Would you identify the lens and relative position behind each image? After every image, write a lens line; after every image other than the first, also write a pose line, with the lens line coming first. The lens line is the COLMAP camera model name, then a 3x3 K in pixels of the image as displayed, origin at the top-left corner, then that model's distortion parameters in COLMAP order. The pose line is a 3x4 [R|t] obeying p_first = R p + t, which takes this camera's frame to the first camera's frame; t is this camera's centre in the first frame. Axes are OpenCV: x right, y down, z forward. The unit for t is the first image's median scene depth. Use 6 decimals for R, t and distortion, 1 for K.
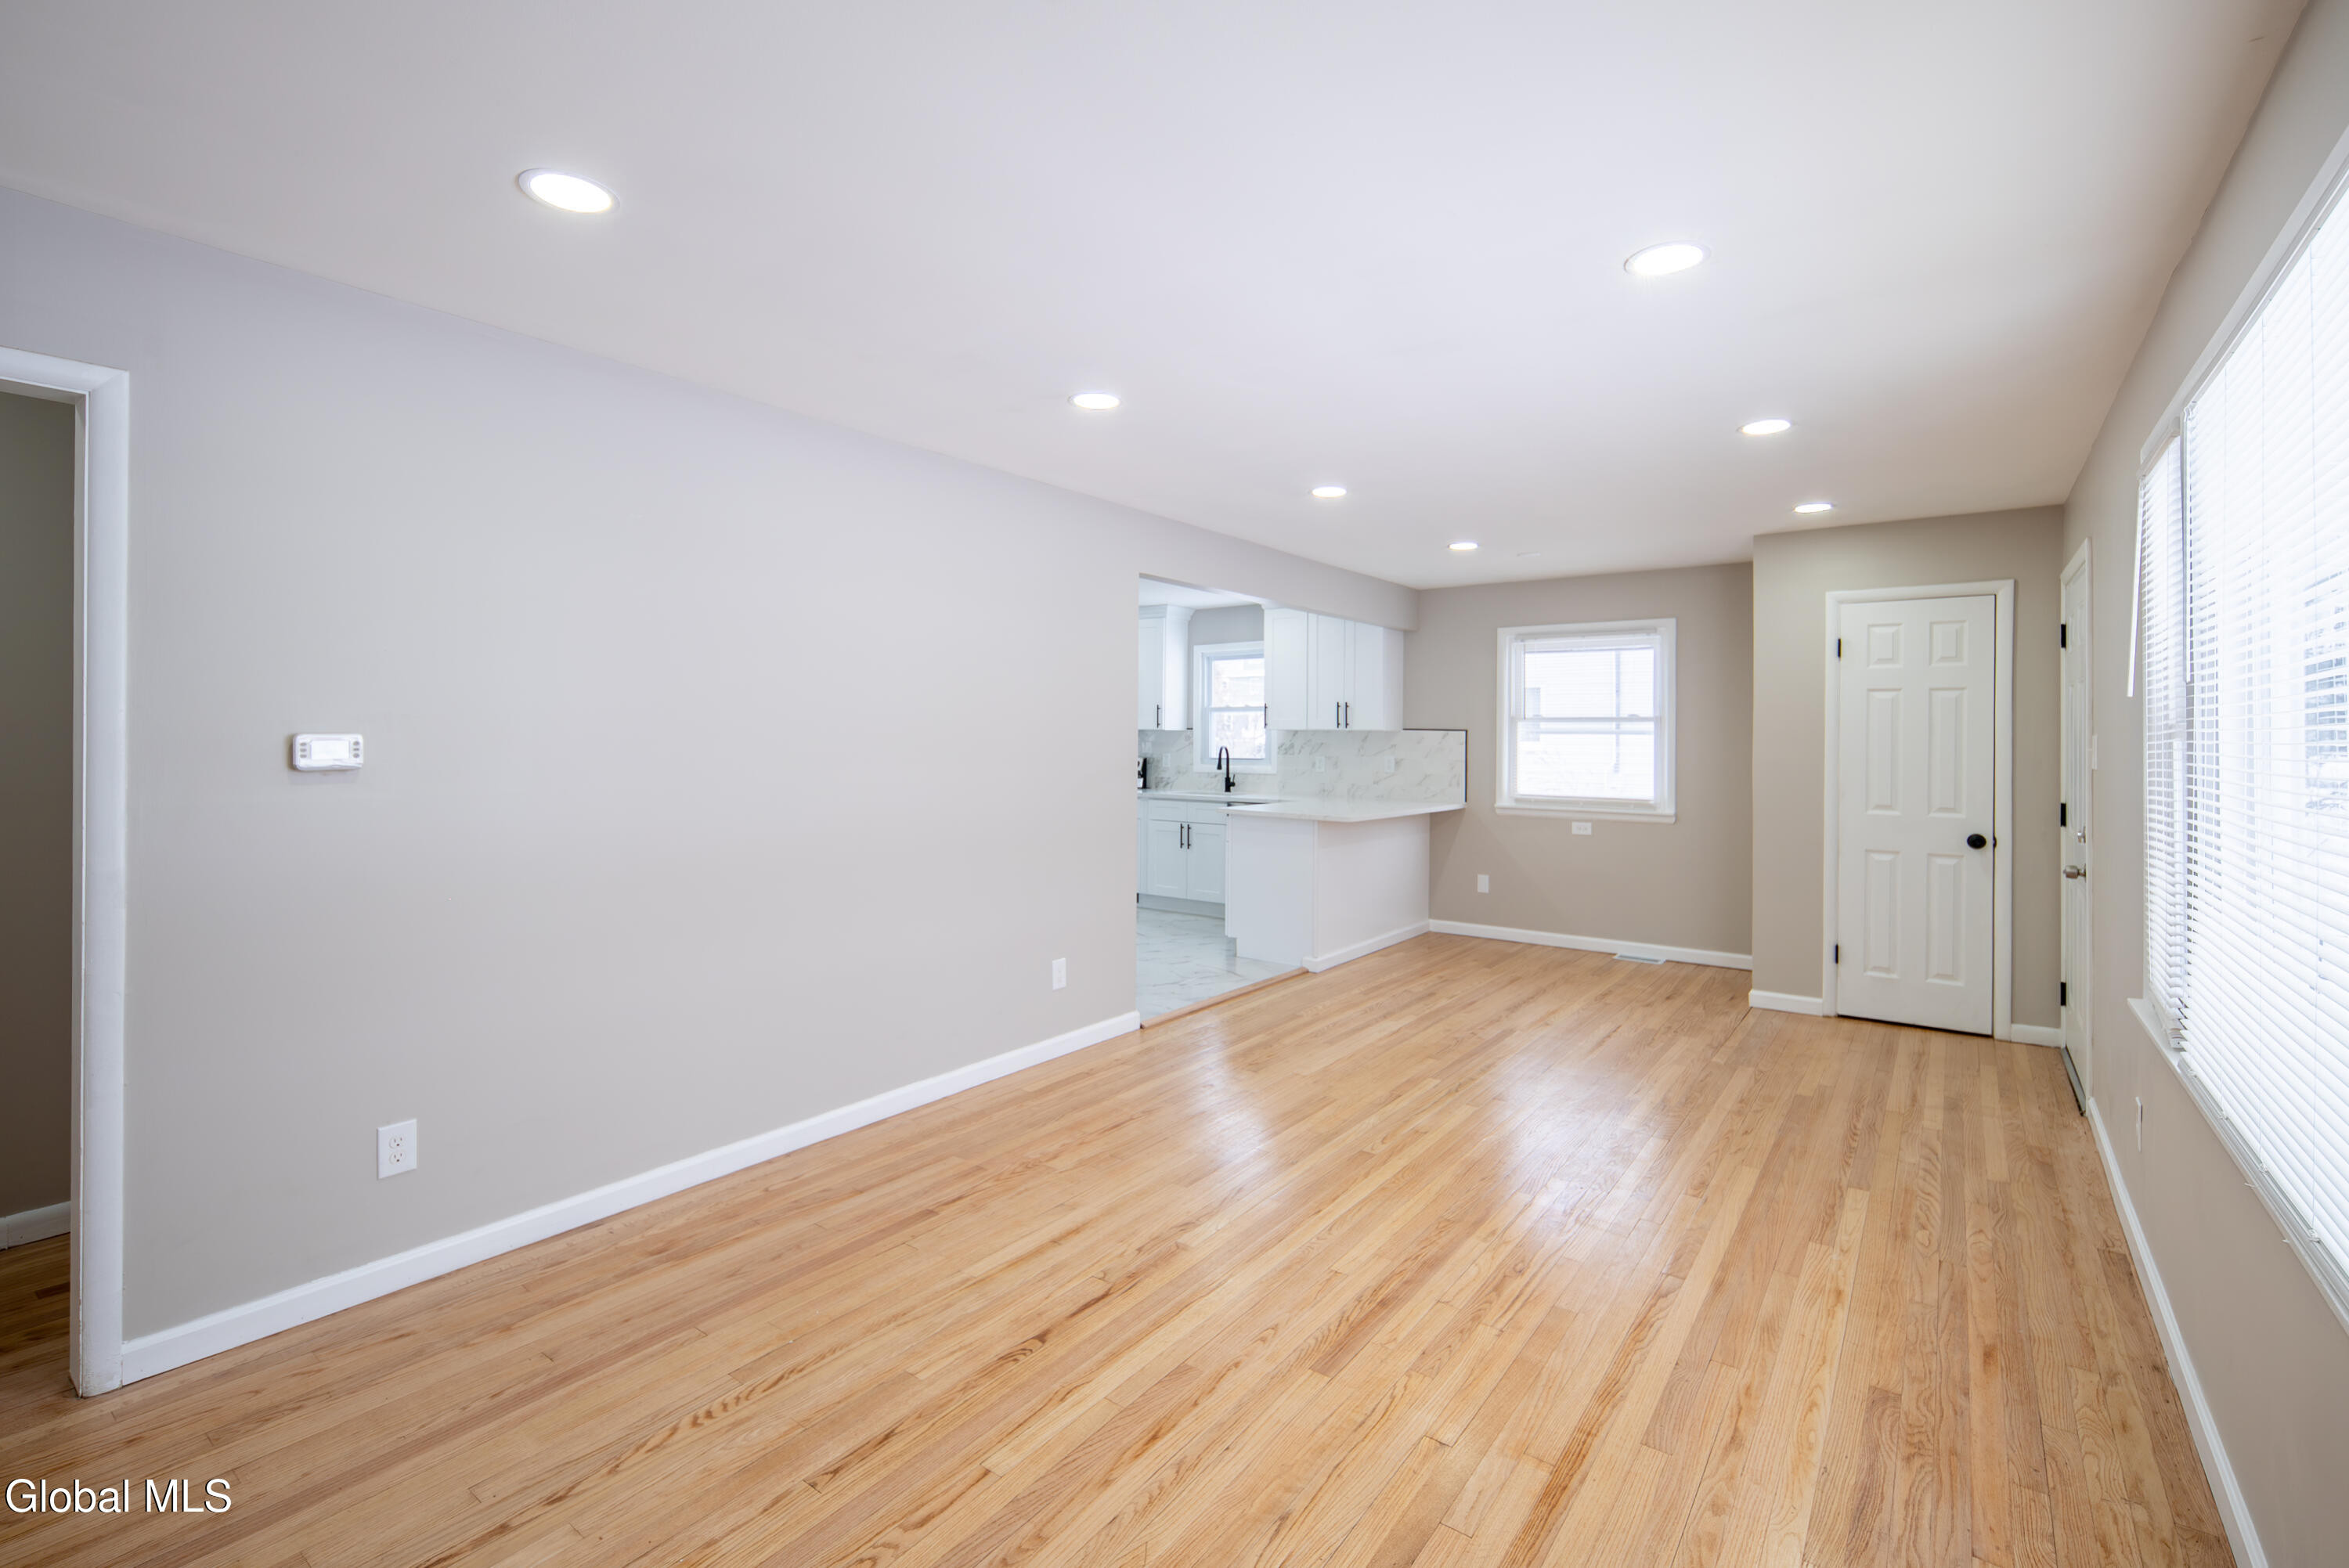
lens RADIAL K [[1049.6, 0, 1167.4], [0, 1049.6, 748.7], [0, 0, 1]] dist [0.001088, -0.002992]
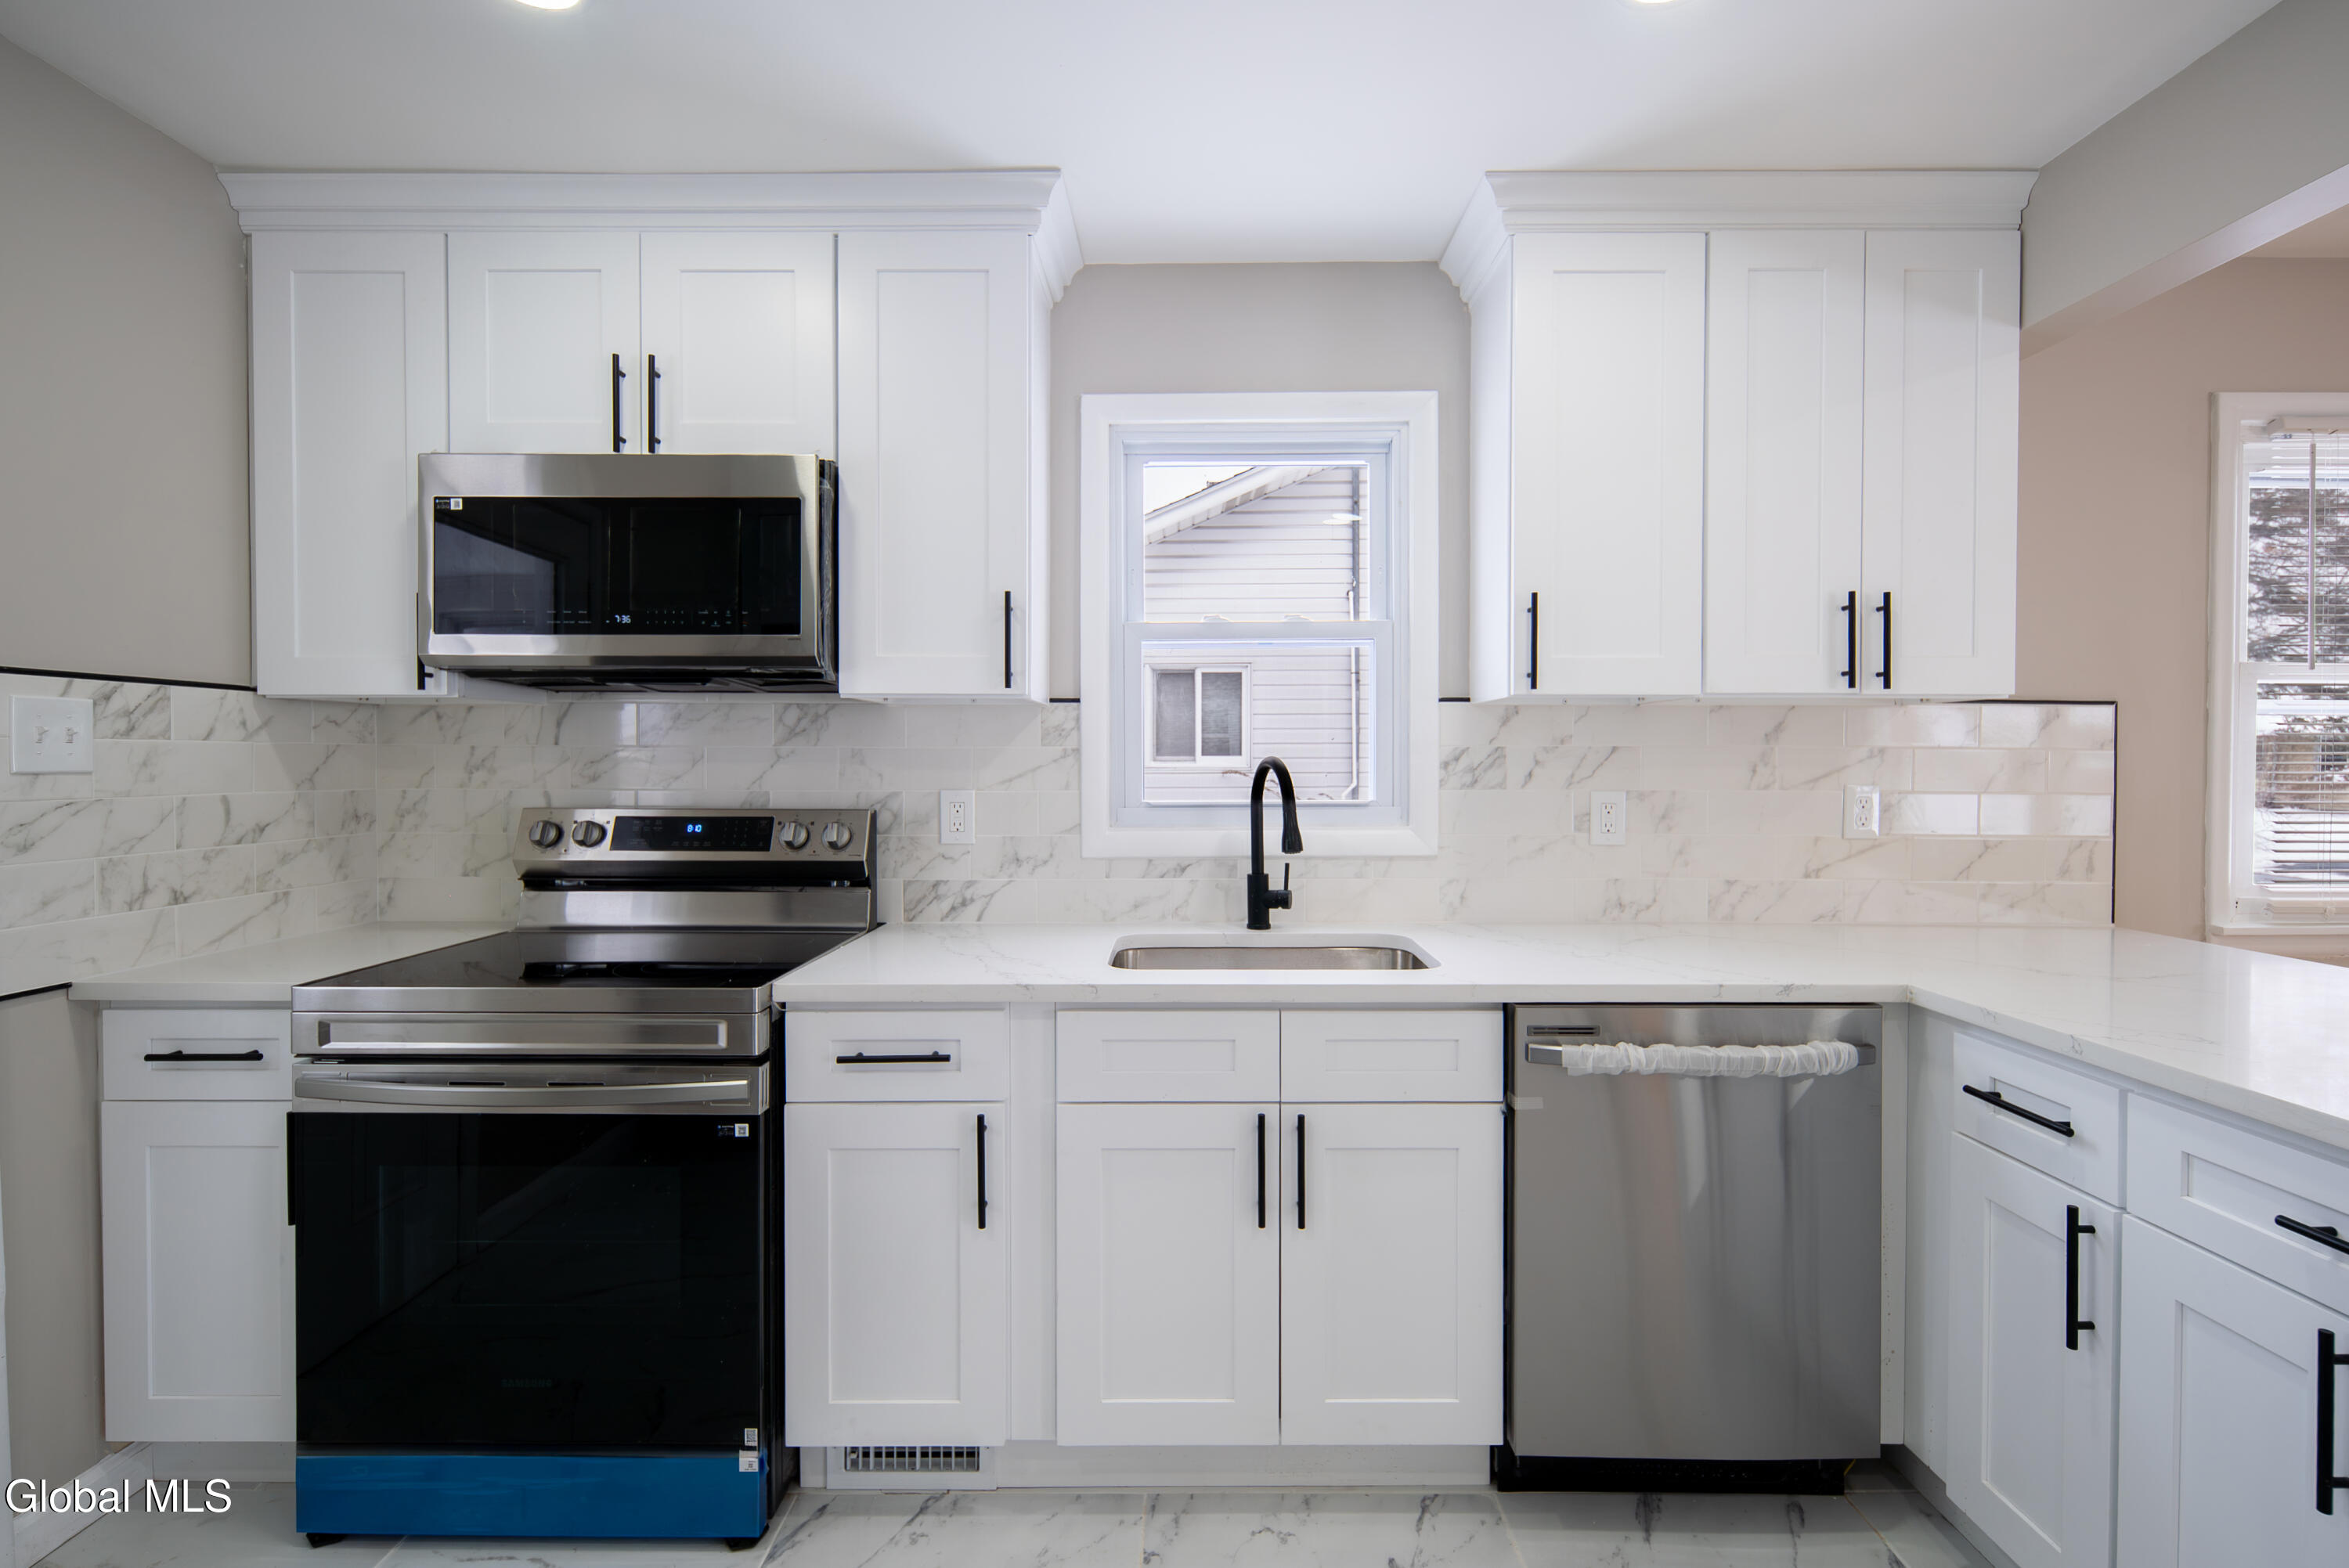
lens RADIAL K [[1049.6, 0, 1169.1], [0, 1049.6, 770.3], [0, 0, 1]] dist [0.001088, -0.002992]
pose [[0.803127, -0.012392, 0.595680, -0.305698], [0.013082, 0.999909, 0.003164, -0.003085], [-0.595665, 0.005251, 0.803216, 1.943118]]
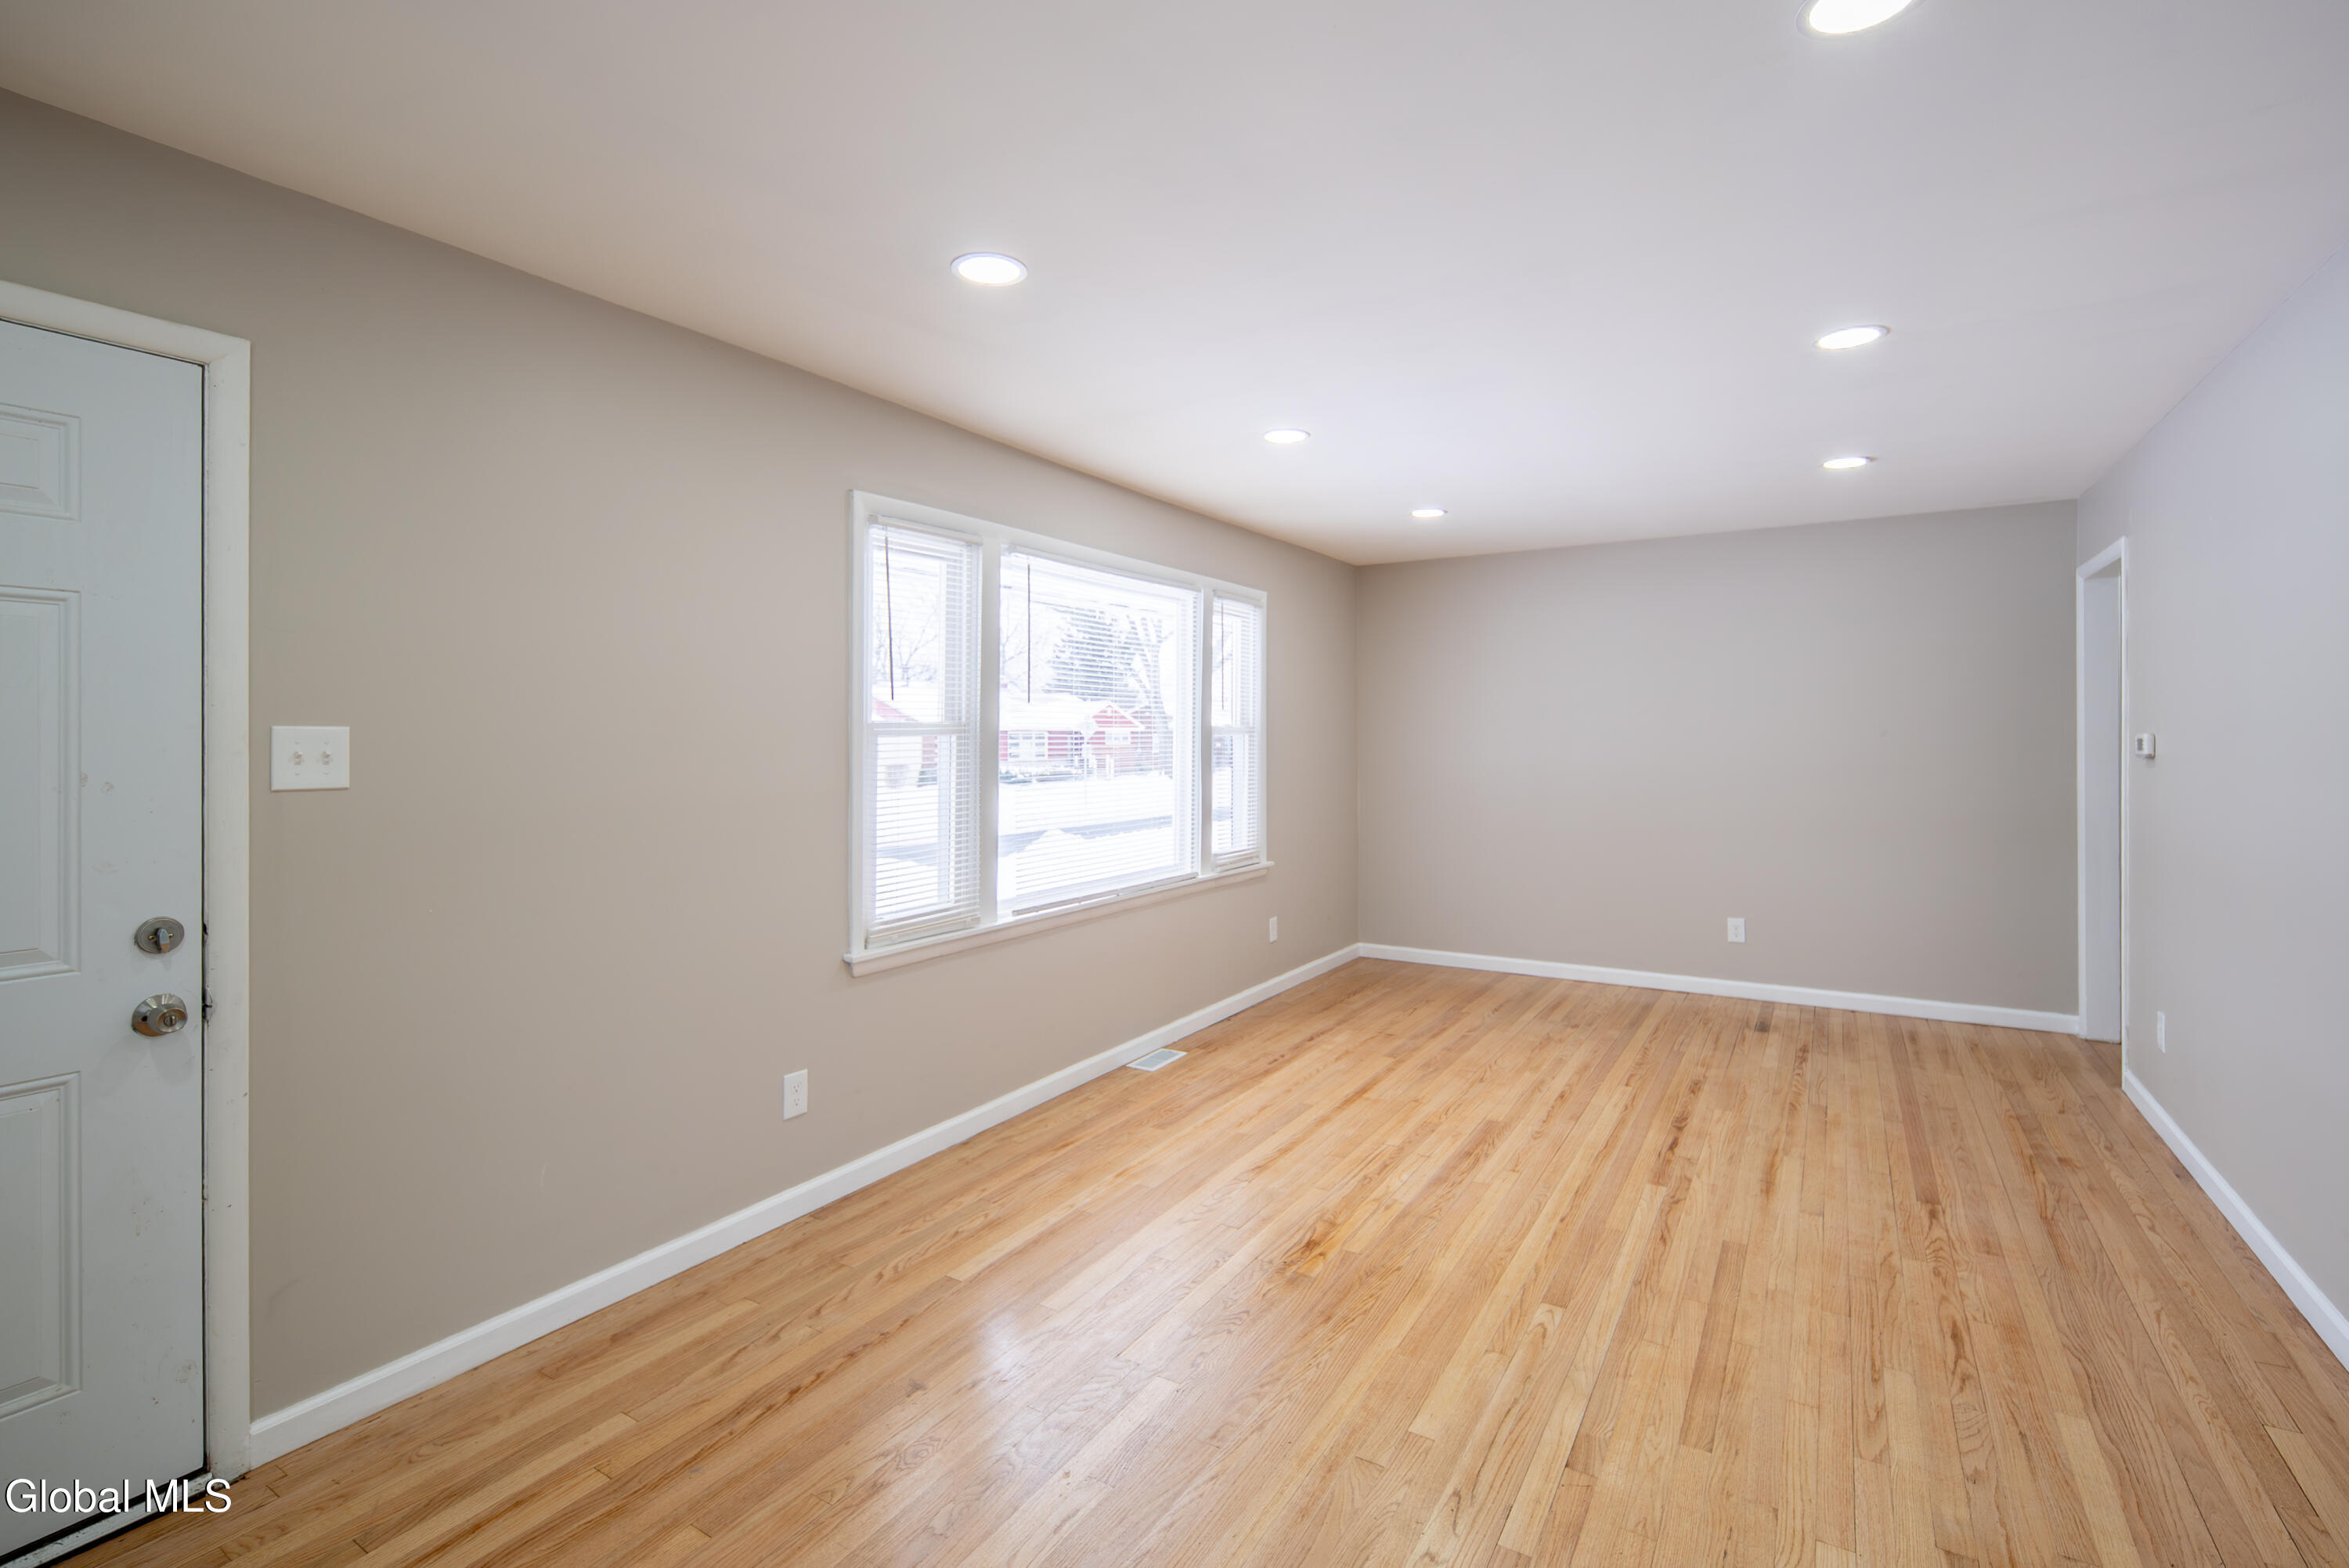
lens RADIAL K [[1049.6, 0, 1159.3], [0, 1049.6, 740.2], [0, 0, 1]] dist [0.001088, -0.002992]
pose [[-0.996983, -0.002031, -0.077588, 0.535817], [-0.003251, 0.999873, 0.015602, -0.017178], [0.077546, 0.015808, -0.996863, 1.745897]]
